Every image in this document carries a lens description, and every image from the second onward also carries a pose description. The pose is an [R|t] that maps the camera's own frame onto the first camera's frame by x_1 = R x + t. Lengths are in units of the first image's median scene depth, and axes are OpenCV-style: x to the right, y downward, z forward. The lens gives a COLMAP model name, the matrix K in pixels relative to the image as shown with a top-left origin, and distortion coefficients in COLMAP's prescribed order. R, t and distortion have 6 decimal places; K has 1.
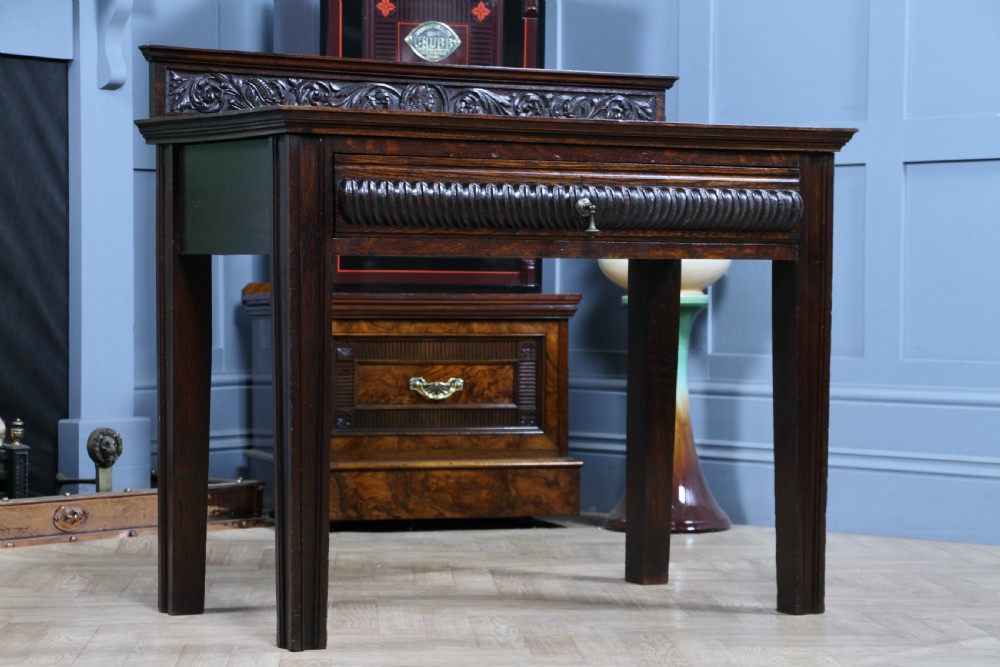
lens RADIAL K [[2613.5, 0, 482.1], [0, 2613.5, 351.7], [0, 0, 1]] dist [0.446568, 0.000000]
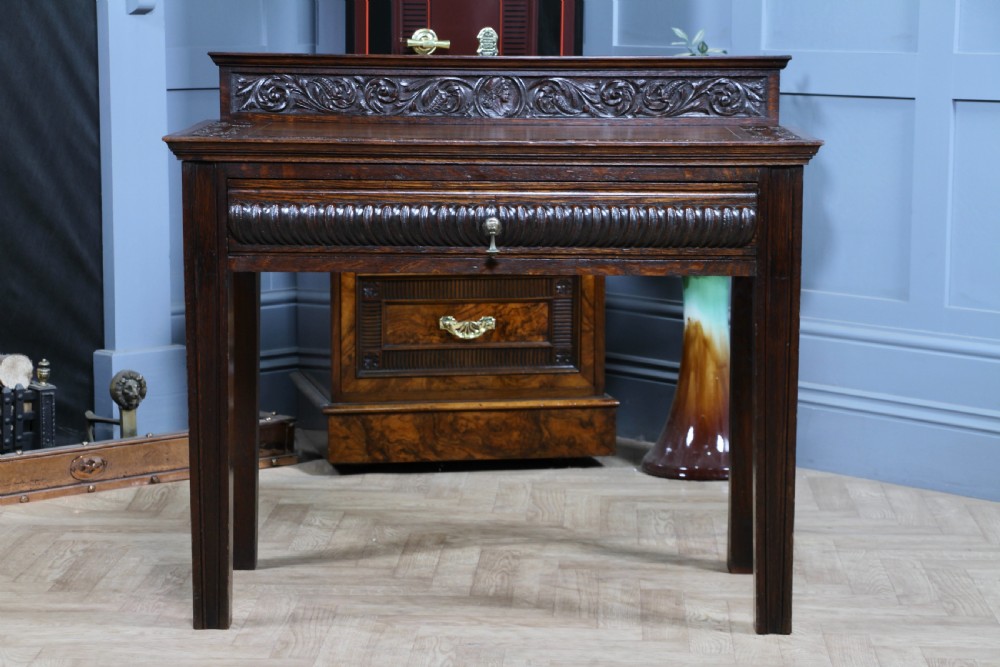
lens RADIAL K [[2708.9, 0, 478.4], [0, 2708.9, 353.4], [0, 0, 1]] dist [0.474714, 0.000000]
pose [[0.994639, 0.011620, -0.102751, 0.092051], [-0.000060, 0.993732, 0.111791, -0.090739], [0.103406, -0.111185, 0.988405, -0.002529]]
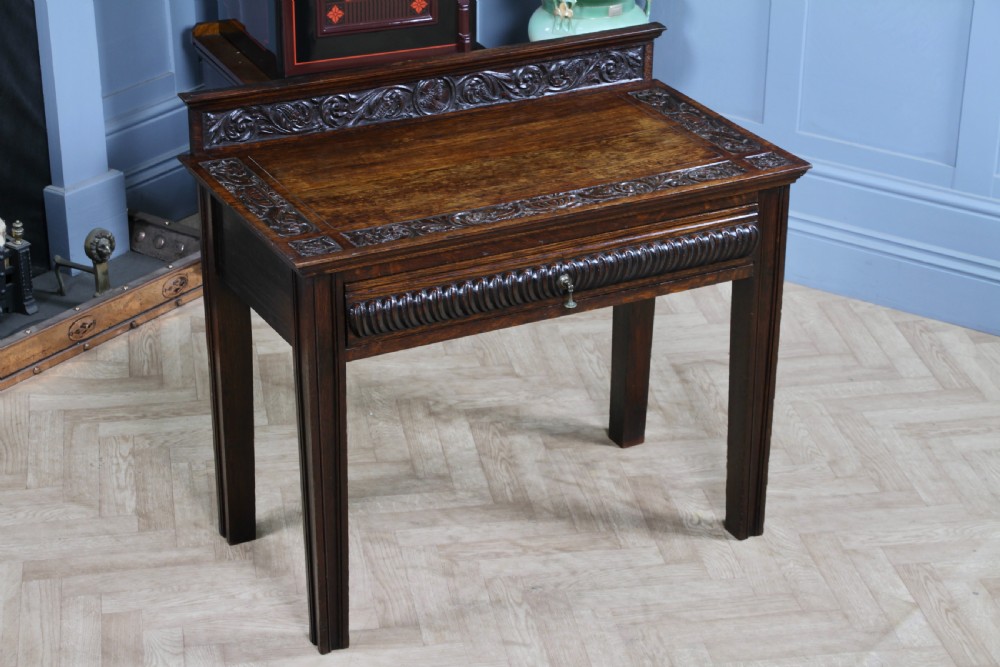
lens RADIAL K [[2336.0, 0, 487.8], [0, 2336.0, 357.0], [0, 0, 1]] dist [0.359869, 0.000000]
pose [[0.994113, -0.049060, 0.096610, -0.076683], [0.005390, 0.912910, 0.408125, -0.322368], [-0.108218, -0.405202, 0.907800, 0.051598]]
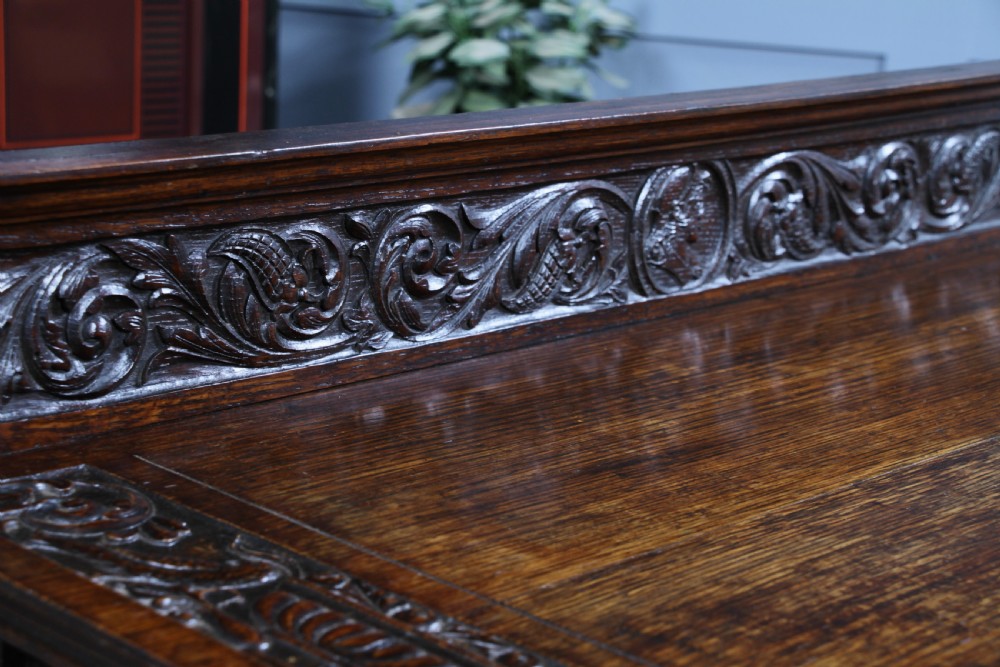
lens RADIAL K [[2105.3, 0, 512.3], [0, 2105.3, 334.6], [0, 0, 1]] dist [0.271925, 0.000000]
pose [[0.892372, -0.066842, 0.446324, -0.120897], [-0.040378, 0.973179, 0.226476, -0.111353], [-0.449492, -0.220123, 0.865739, 0.647623]]
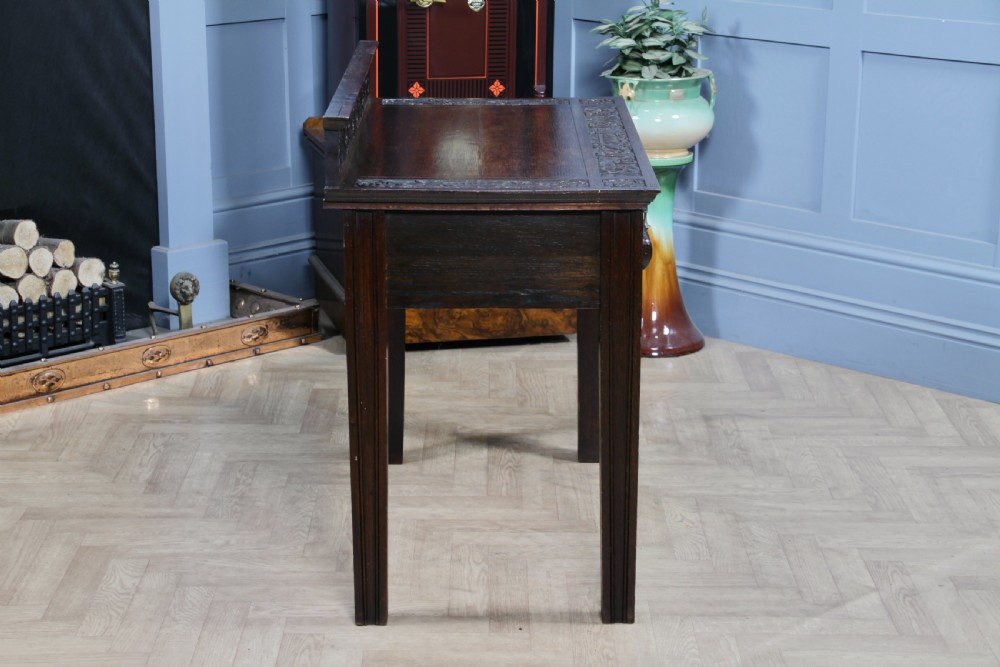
lens RADIAL K [[2105.3, 0, 483.3], [0, 2105.3, 368.2], [0, 0, 1]] dist [0.271925, 0.000000]
pose [[0.998565, 0.015874, -0.051142, 0.043633], [-0.002687, 0.968704, 0.248203, -0.166931], [0.053481, -0.247710, 0.967357, 0.054684]]
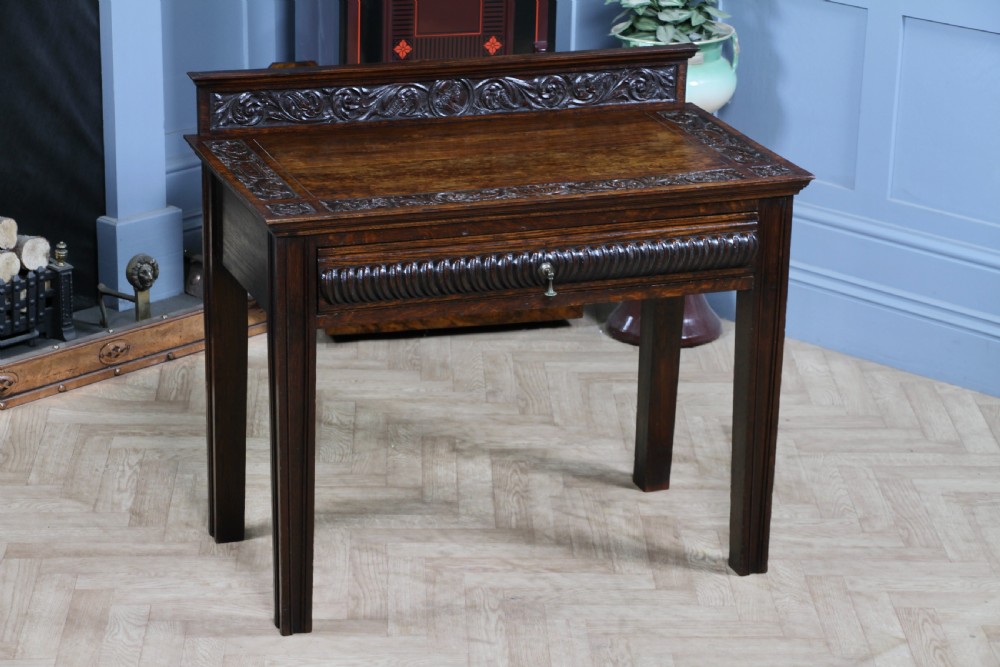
lens RADIAL K [[2987.5, 0, 480.1], [0, 2987.5, 358.1], [0, 0, 1]] dist [0.573293, 0.000000]
pose [[0.999642, 0.021403, -0.016045, 0.015519], [-0.015445, 0.951568, 0.307050, -0.304837], [0.021840, -0.306692, 0.951558, -0.177513]]
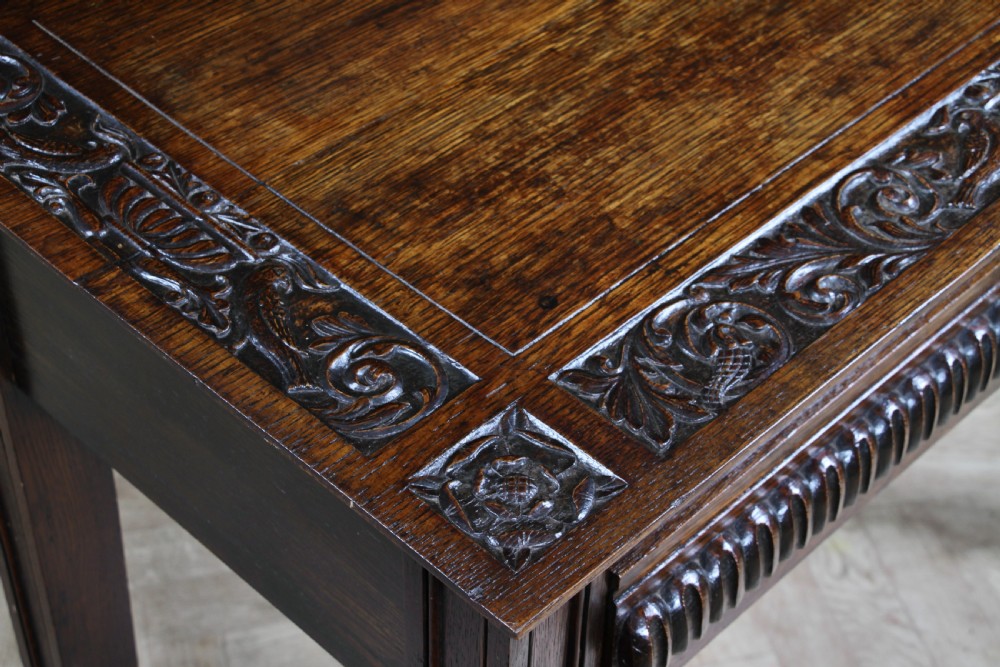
lens RADIAL K [[1792.4, 0, 487.3], [0, 1792.4, 339.8], [0, 0, 1]] dist [0.147156, 0.000000]
pose [[0.909245, -0.272307, 0.314838, -0.102878], [-0.012126, 0.738698, 0.673928, -0.170476], [-0.416085, -0.616583, 0.668355, 0.624750]]
